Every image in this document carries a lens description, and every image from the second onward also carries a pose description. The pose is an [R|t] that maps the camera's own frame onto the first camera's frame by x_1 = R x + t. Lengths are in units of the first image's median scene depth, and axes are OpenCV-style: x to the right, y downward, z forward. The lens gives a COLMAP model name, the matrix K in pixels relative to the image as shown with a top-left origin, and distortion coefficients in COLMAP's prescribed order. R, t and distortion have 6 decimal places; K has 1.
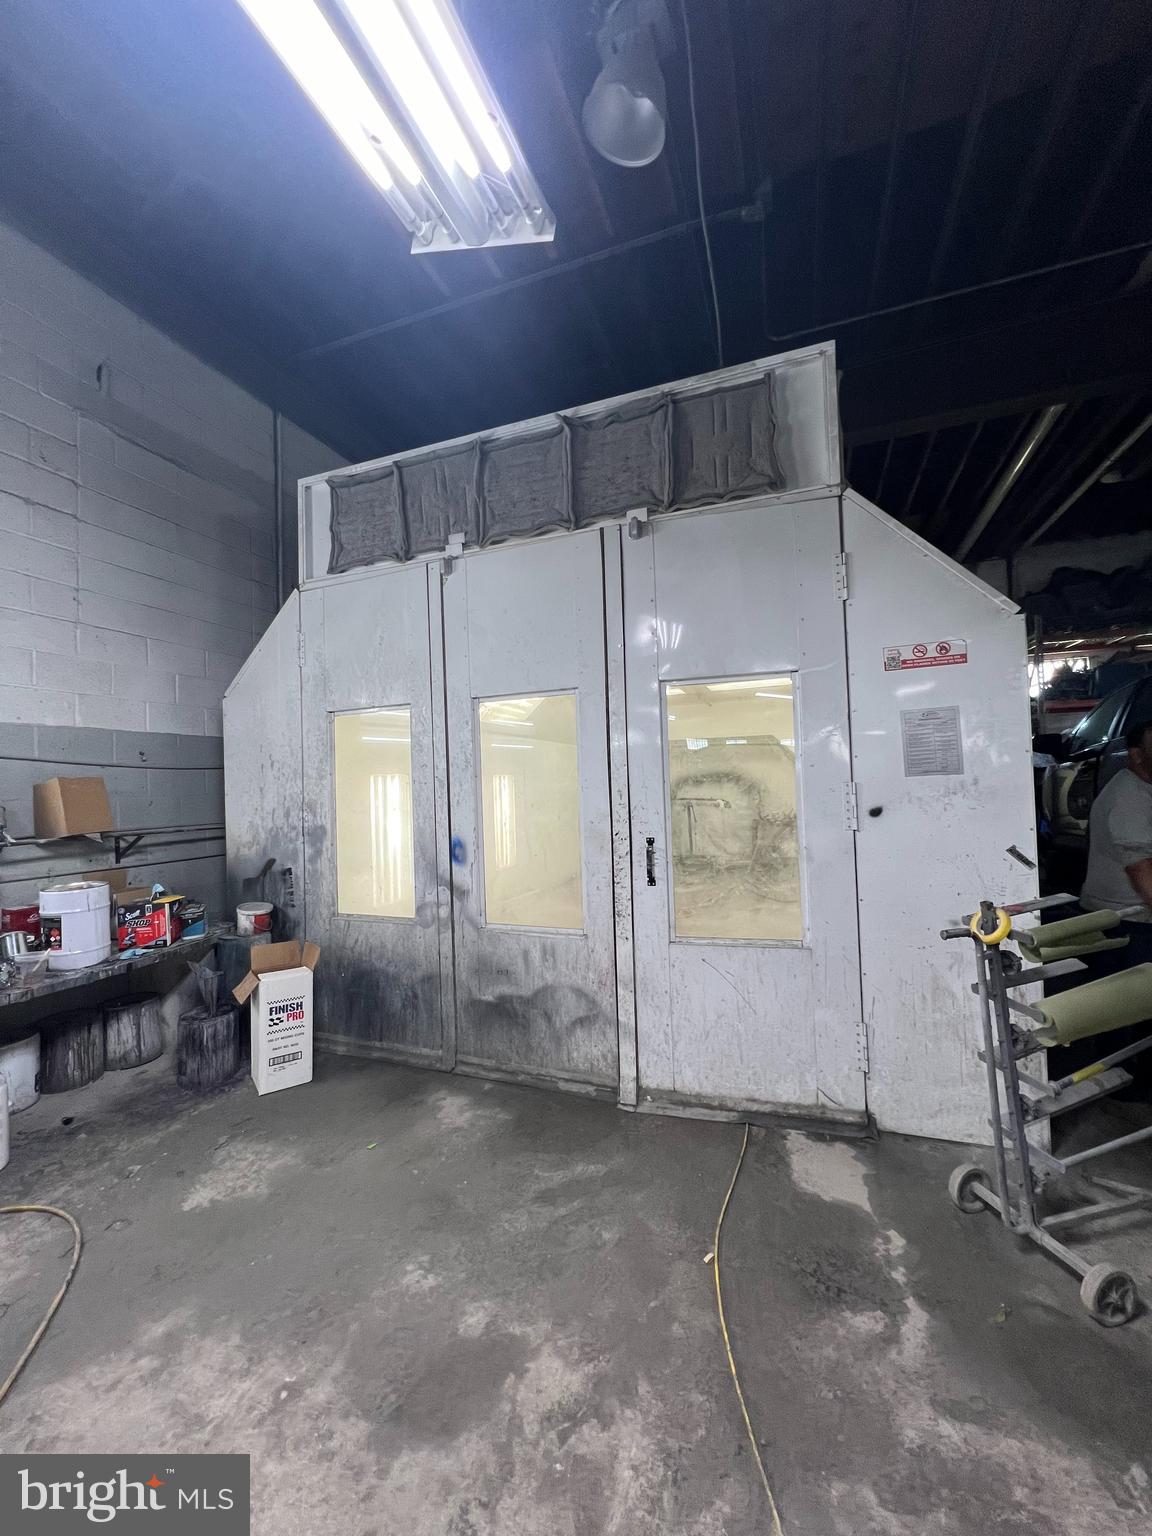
lens RADIAL K [[614.9, 0, 578.5], [0, 614.9, 761.0], [0, 0, 1]] dist [-0.001620, 0.000694]
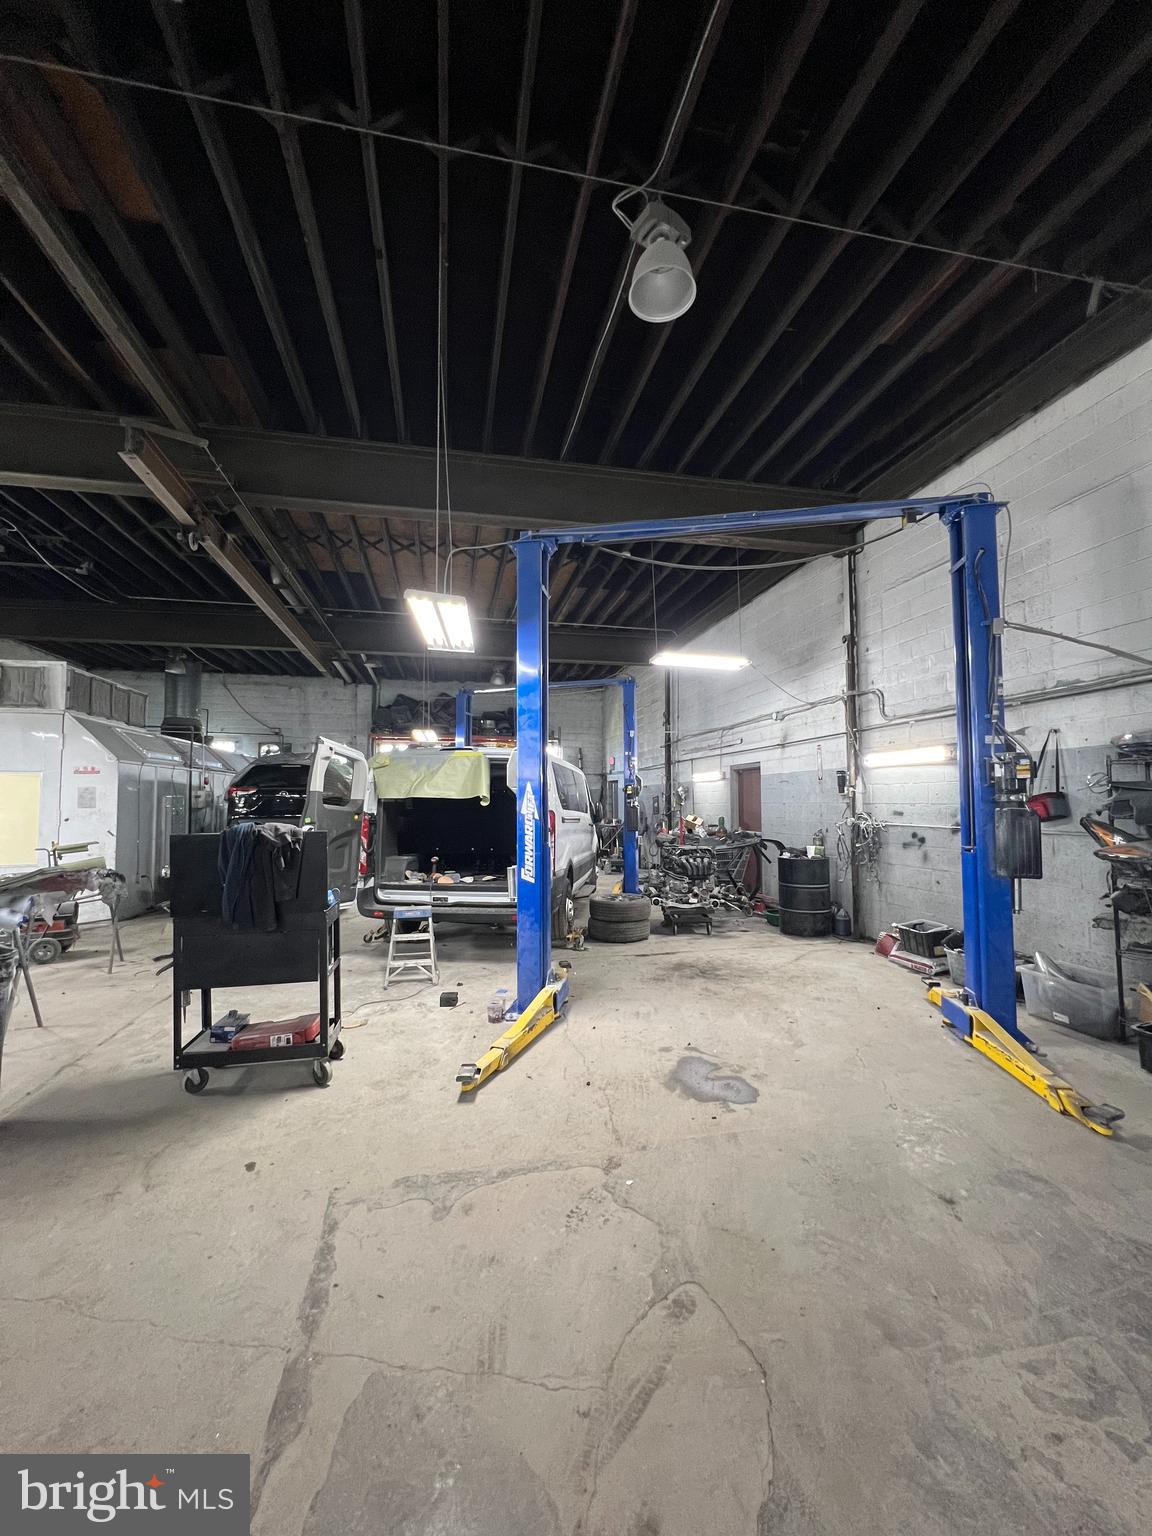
lens RADIAL K [[614.9, 0, 573.8], [0, 614.9, 768.1], [0, 0, 1]] dist [-0.001620, 0.000694]
pose [[0.847988, 0.056102, 0.527038, 0.893032], [-0.039020, 0.998292, -0.043484, -0.124170], [-0.528578, 0.016309, 0.848728, -2.619692]]
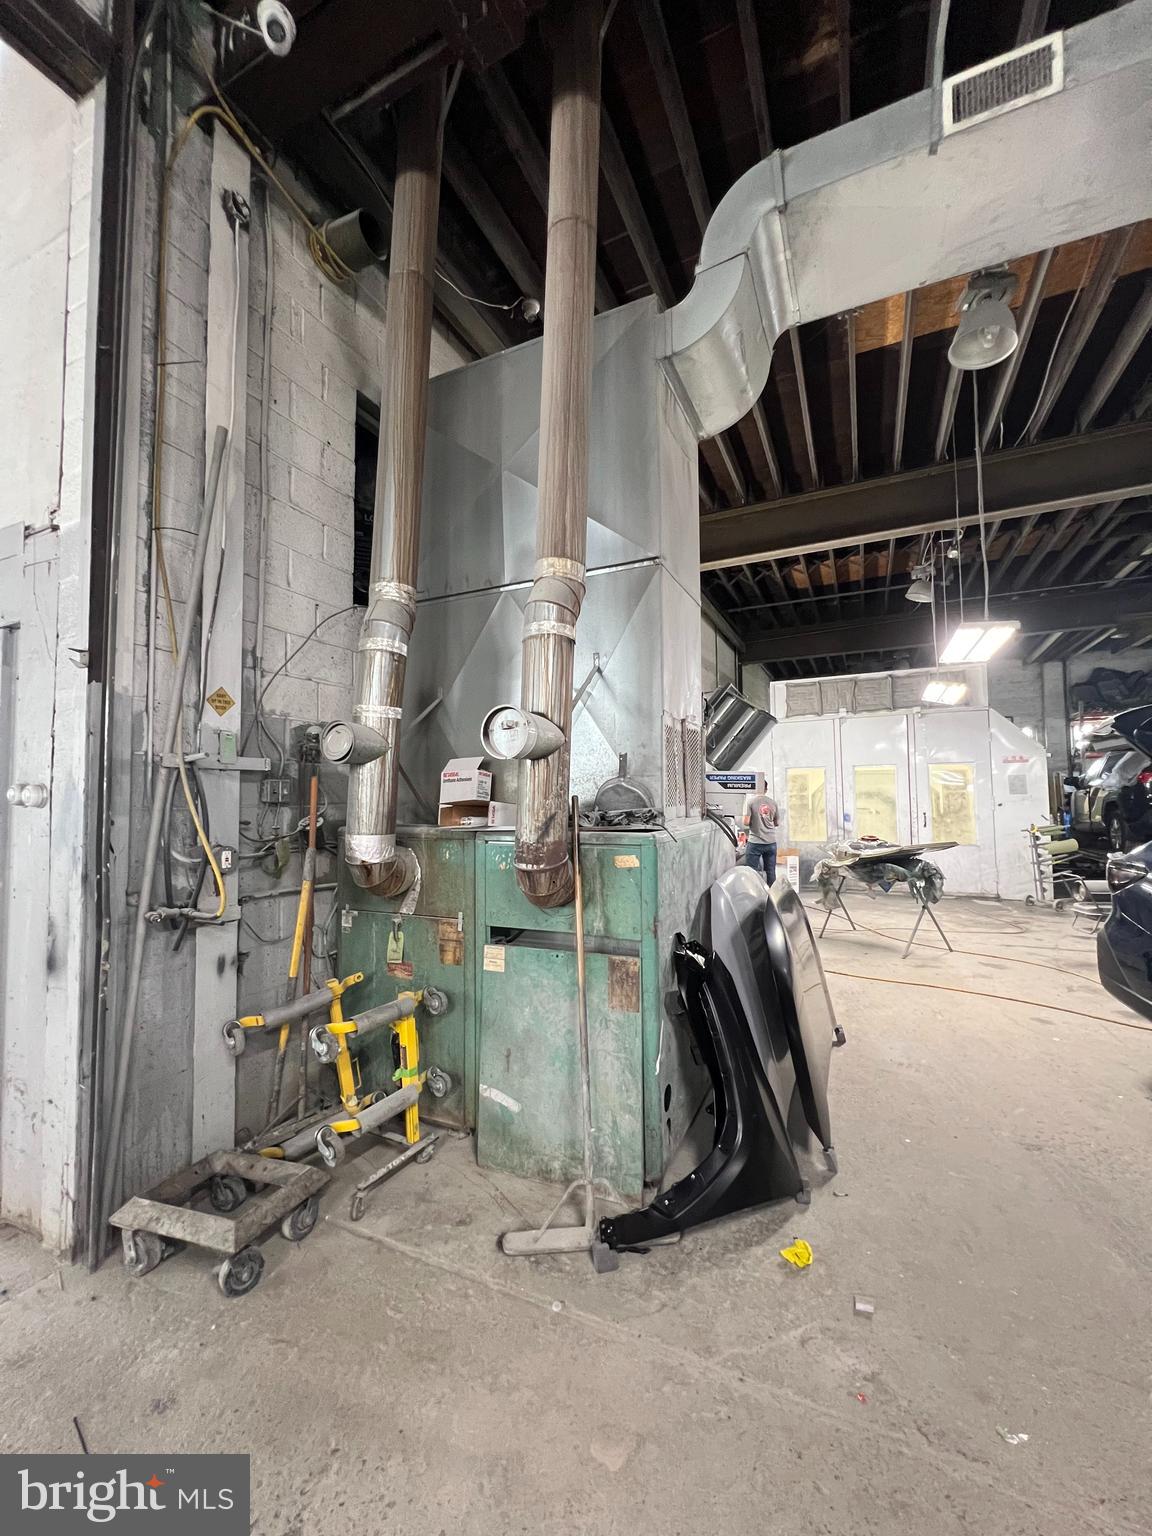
lens RADIAL K [[614.9, 0, 576.6], [0, 614.9, 767.6], [0, 0, 1]] dist [-0.001620, 0.000694]
pose [[0.996025, 0.012338, -0.088218, -1.381688], [-0.013795, 0.999778, -0.015926, -0.031572], [0.088002, 0.017080, 0.995974, -2.311170]]
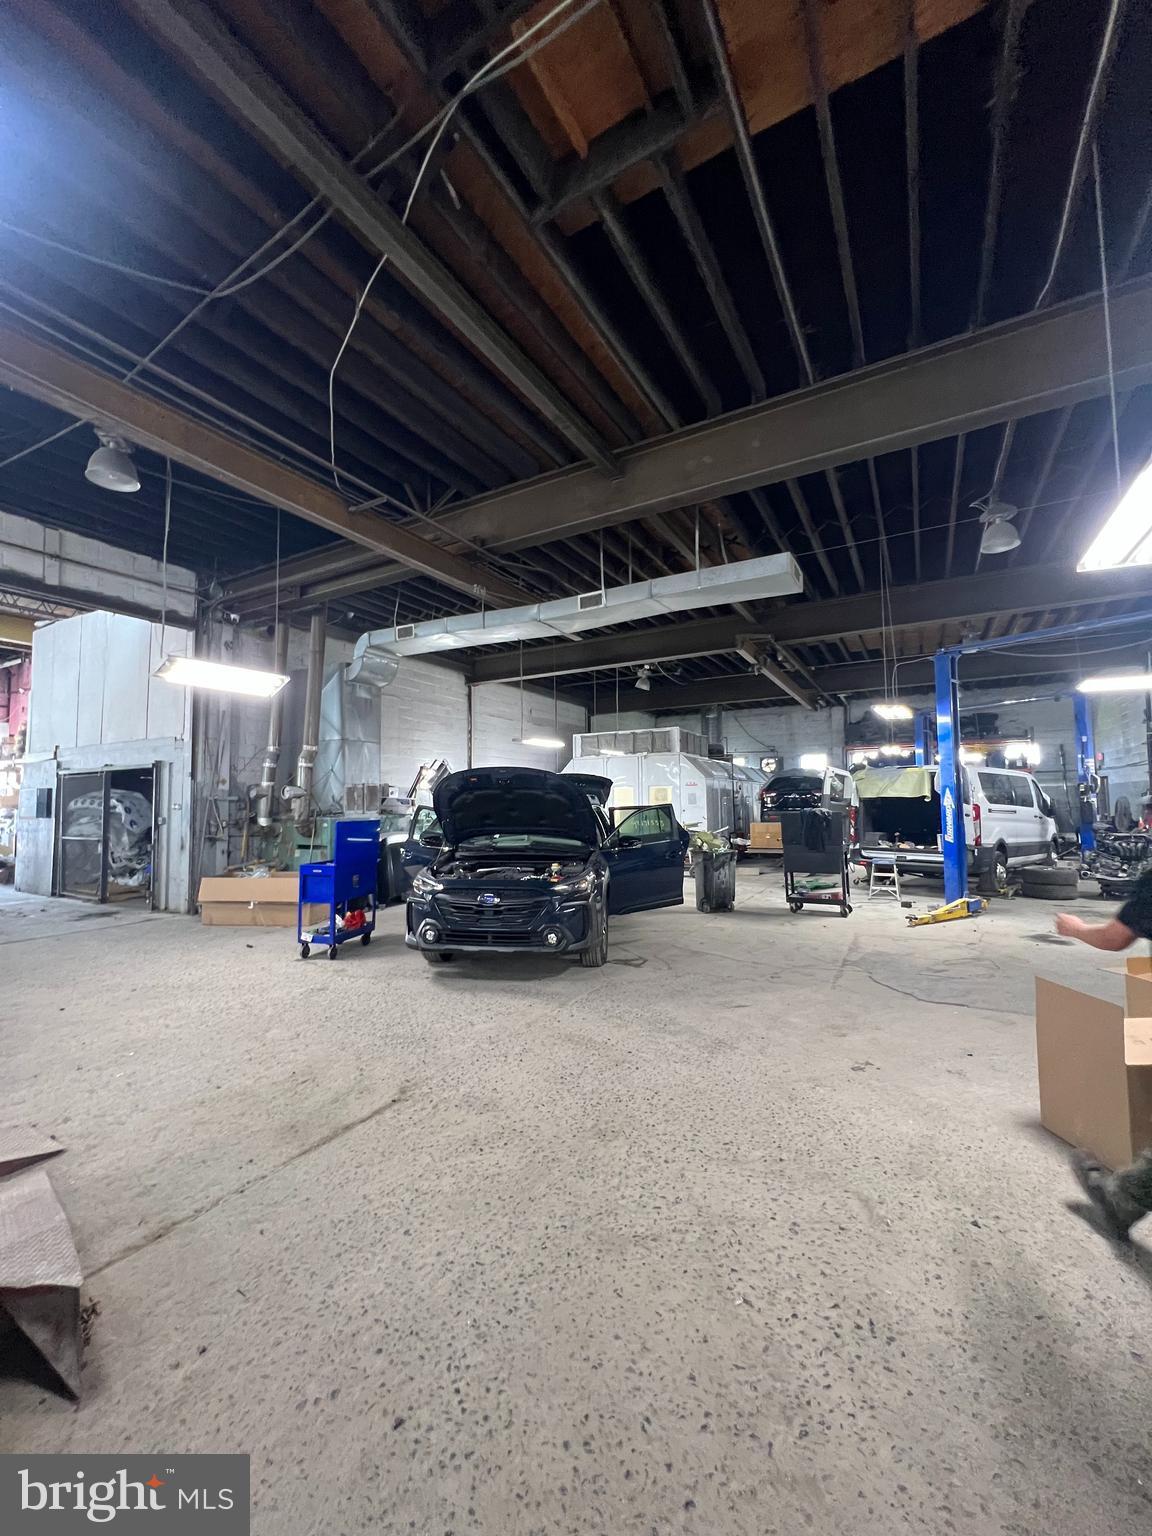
lens RADIAL K [[614.9, 0, 573.4], [0, 614.9, 767.1], [0, 0, 1]] dist [-0.001620, 0.000694]
pose [[0.985903, 0.010725, -0.166976, 0.376401], [-0.014629, 0.999647, -0.022168, -0.161639], [0.166679, 0.024298, 0.985712, -4.353511]]
